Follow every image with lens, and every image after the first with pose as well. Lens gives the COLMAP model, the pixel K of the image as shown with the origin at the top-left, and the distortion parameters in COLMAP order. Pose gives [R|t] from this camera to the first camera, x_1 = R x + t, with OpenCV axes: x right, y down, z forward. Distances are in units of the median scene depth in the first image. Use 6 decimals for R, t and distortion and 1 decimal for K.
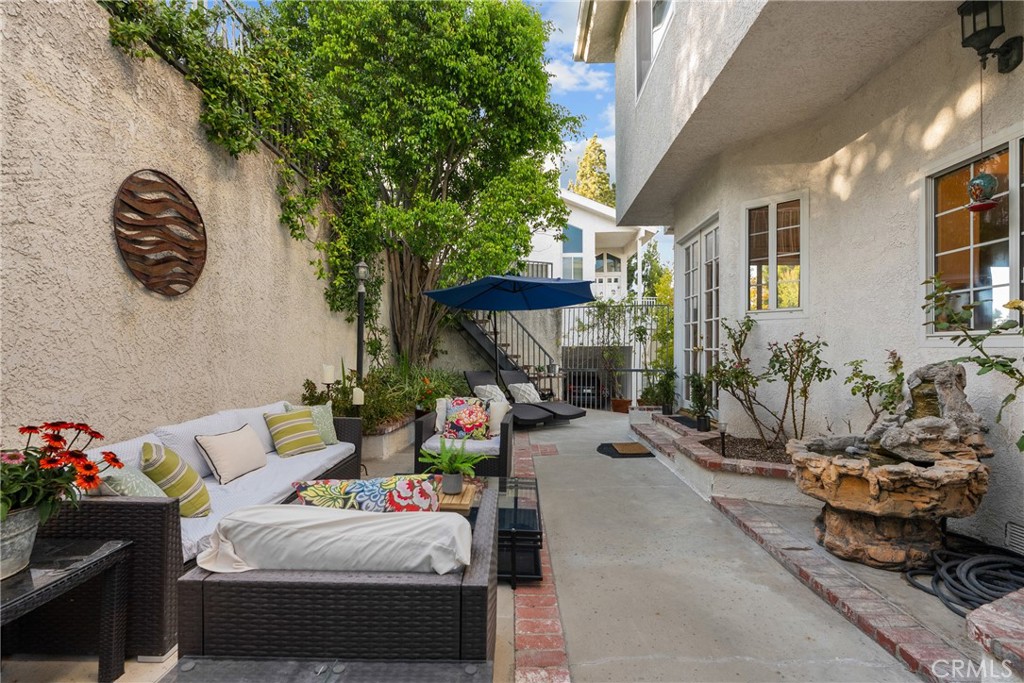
lens RADIAL K [[462.2, 0, 518.4], [0, 462.2, 345.9], [0, 0, 1]] dist [-0.015666, 0.006267]
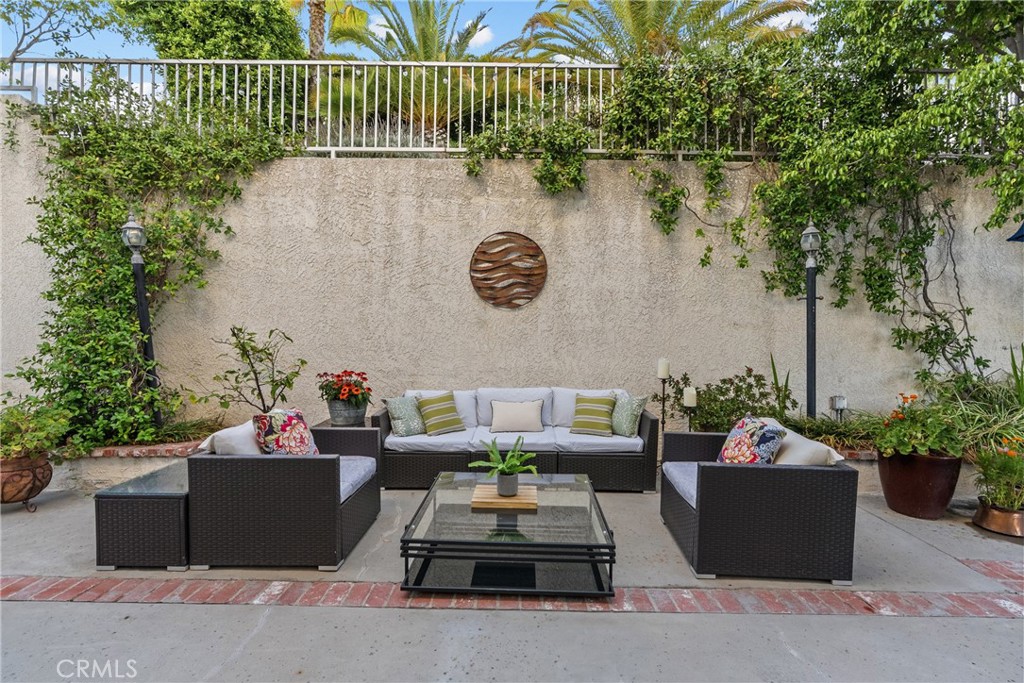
lens RADIAL K [[462.2, 0, 518.4], [0, 462.2, 345.9], [0, 0, 1]] dist [-0.015666, 0.006267]
pose [[-0.020673, 0.007547, -0.999758, 0.535174], [0.003538, 0.999966, 0.007475, 0.005390], [0.999780, -0.003383, -0.020698, 0.691333]]
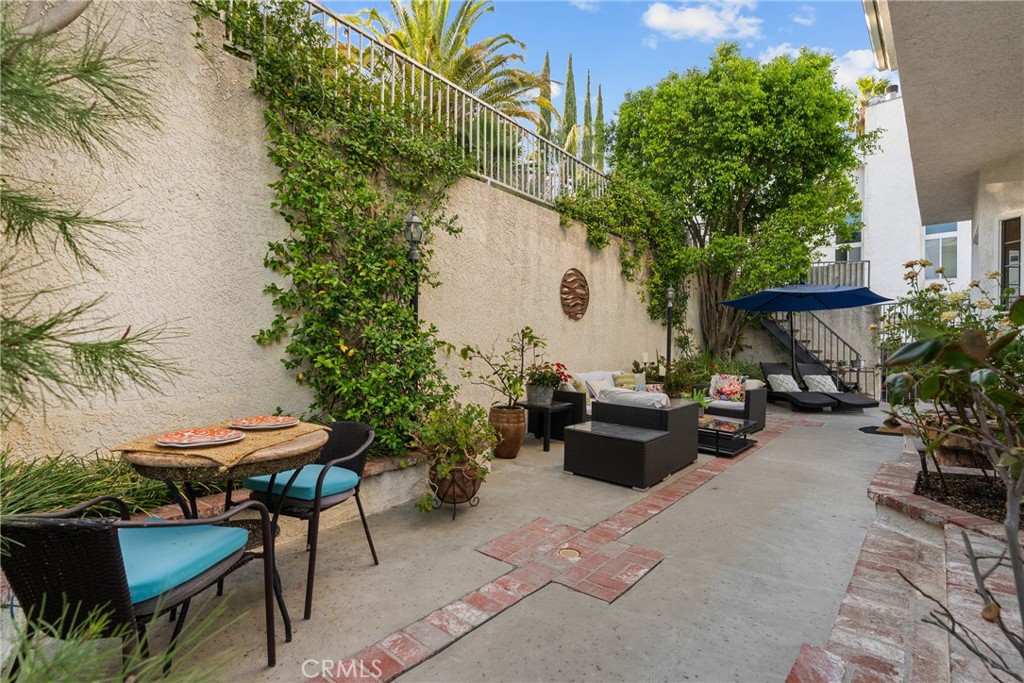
lens RADIAL K [[462.2, 0, 518.4], [0, 462.2, 345.9], [0, 0, 1]] dist [-0.015666, 0.006267]
pose [[0.756596, 0.008609, -0.653826, 0.368061], [-0.003059, 0.999949, 0.009626, 0.001336], [0.653875, -0.005283, 0.756584, -0.644644]]
